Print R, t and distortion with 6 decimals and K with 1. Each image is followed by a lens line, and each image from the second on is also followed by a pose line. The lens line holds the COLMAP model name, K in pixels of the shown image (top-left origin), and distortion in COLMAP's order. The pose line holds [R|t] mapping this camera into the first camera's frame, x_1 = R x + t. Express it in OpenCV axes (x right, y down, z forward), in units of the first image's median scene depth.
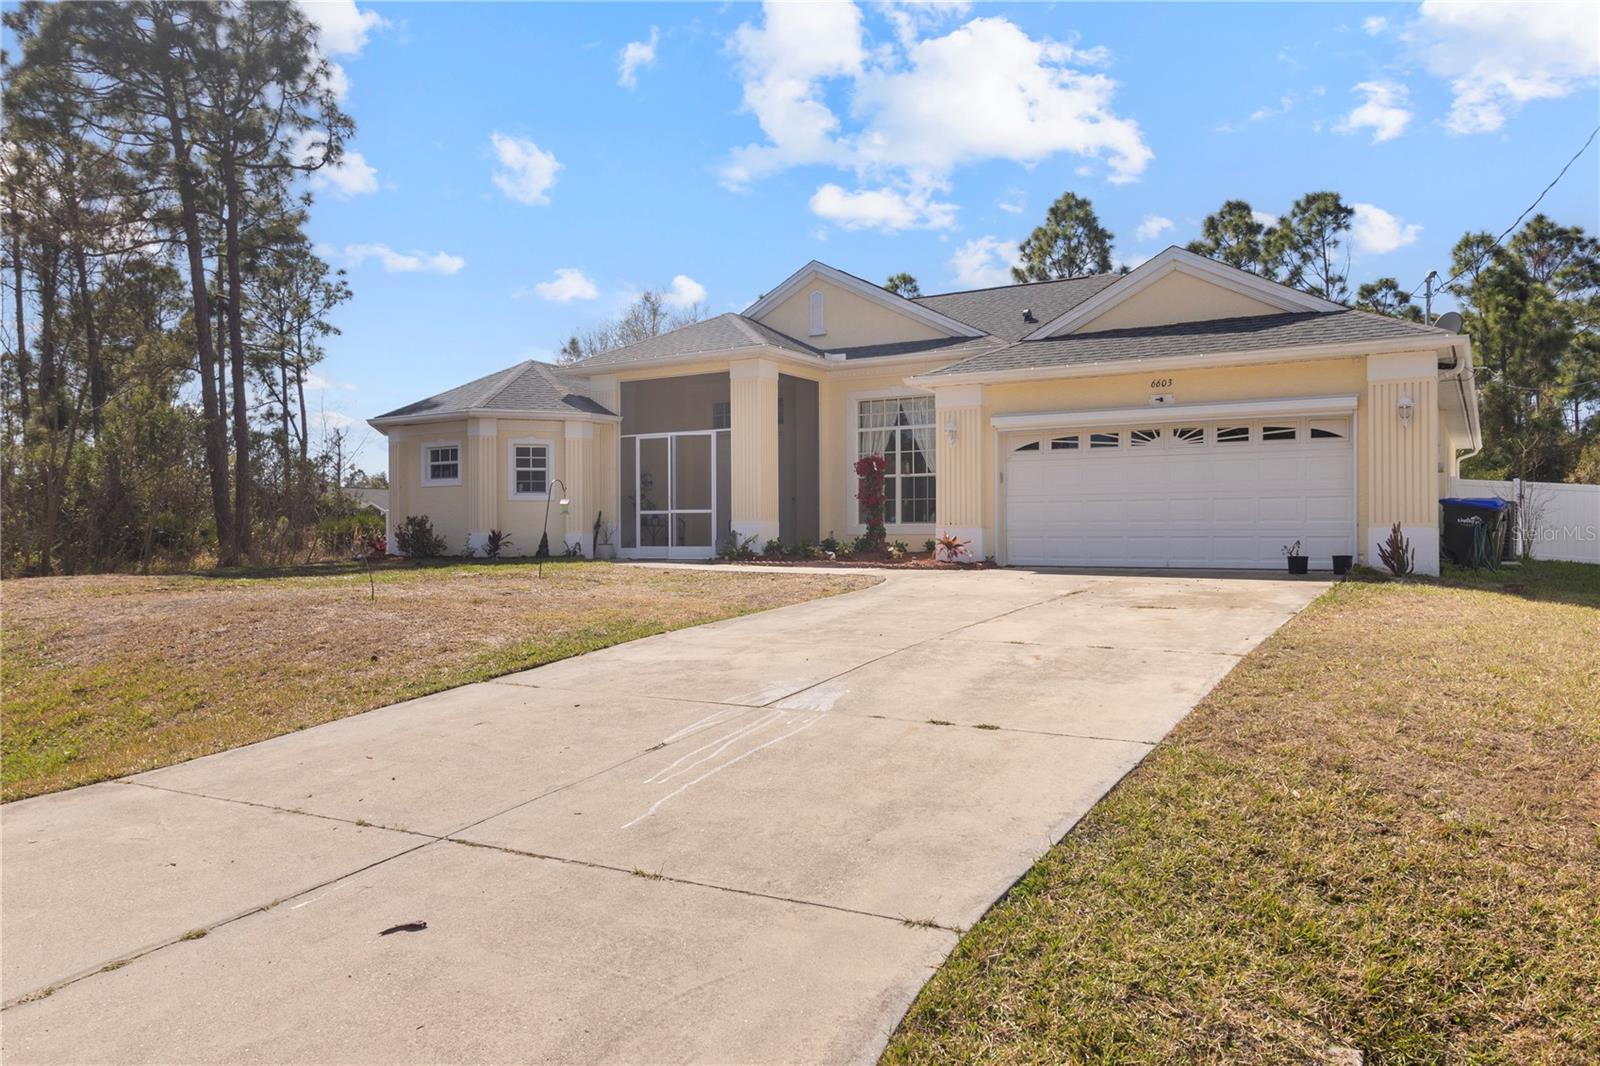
lens RADIAL K [[1122.2, 0, 800.0], [0, 1122.2, 533.0], [0, 0, 1]] dist [0.000548, -0.001189]
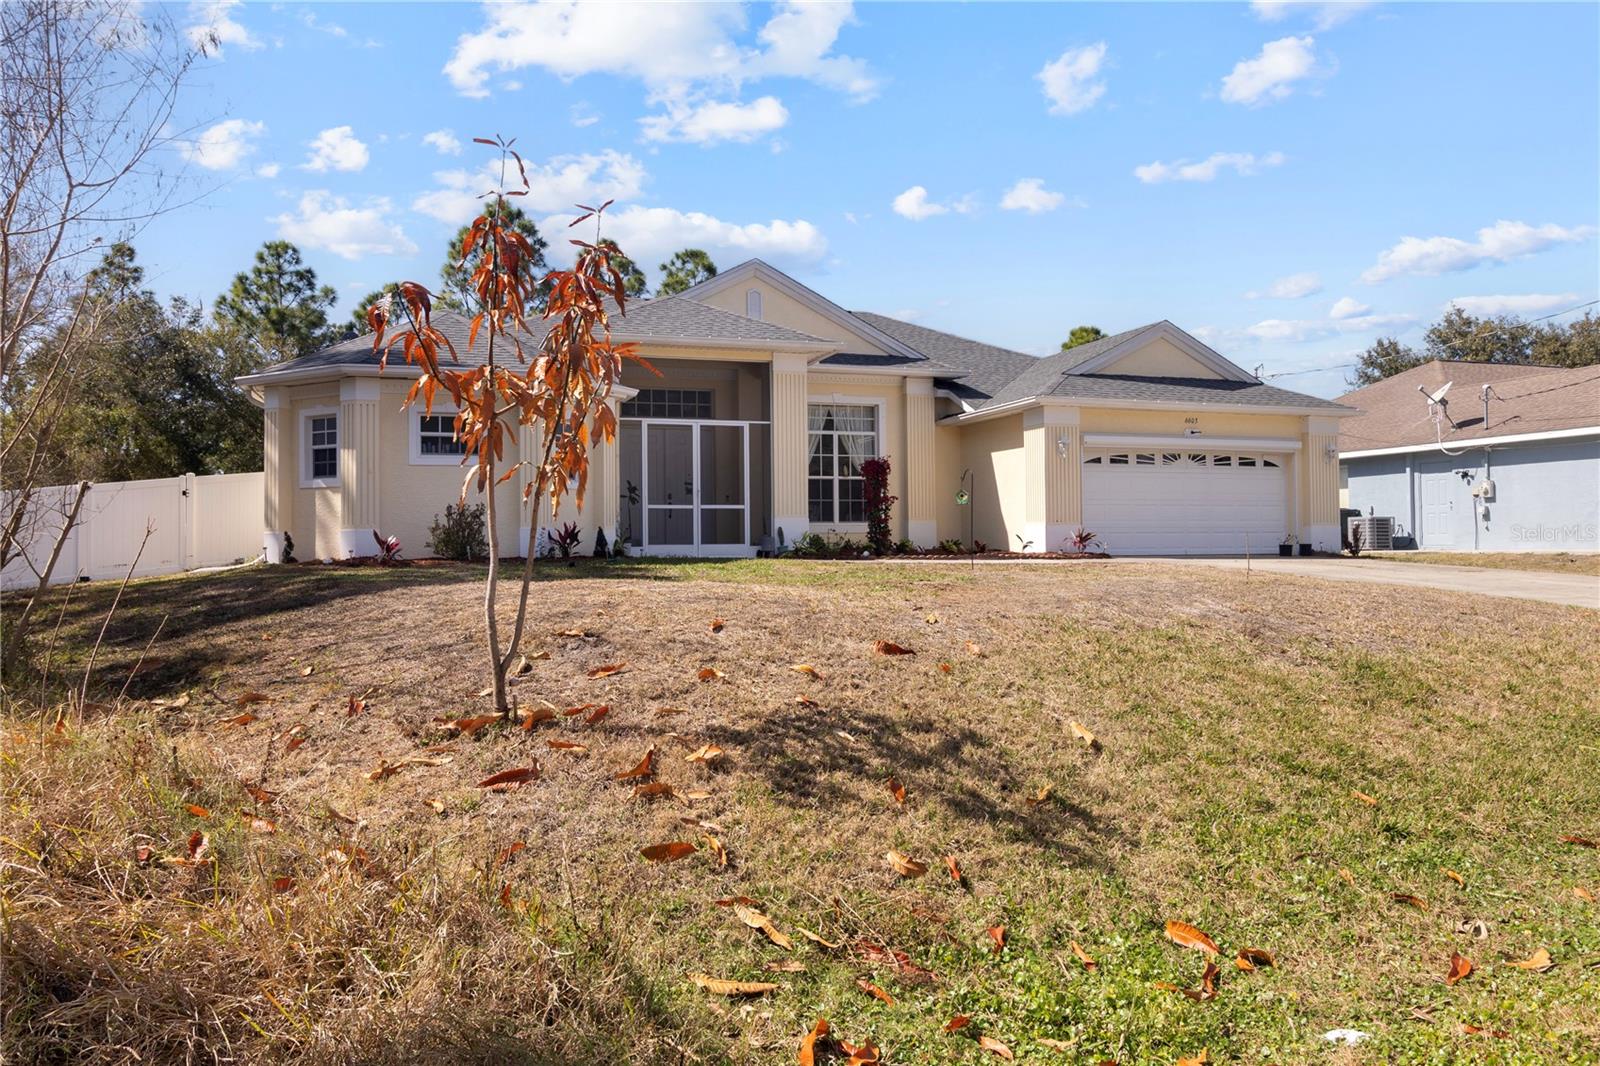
lens RADIAL K [[1093.6, 0, 799.4], [0, 1093.6, 483.0], [0, 0, 1]] dist [0.008079, 0.000650]
pose [[0.654580, 0.038581, 0.755008, -0.744809], [0.002742, 0.998569, -0.053405, 0.009939], [-0.755988, 0.037028, 0.653537, 0.363219]]
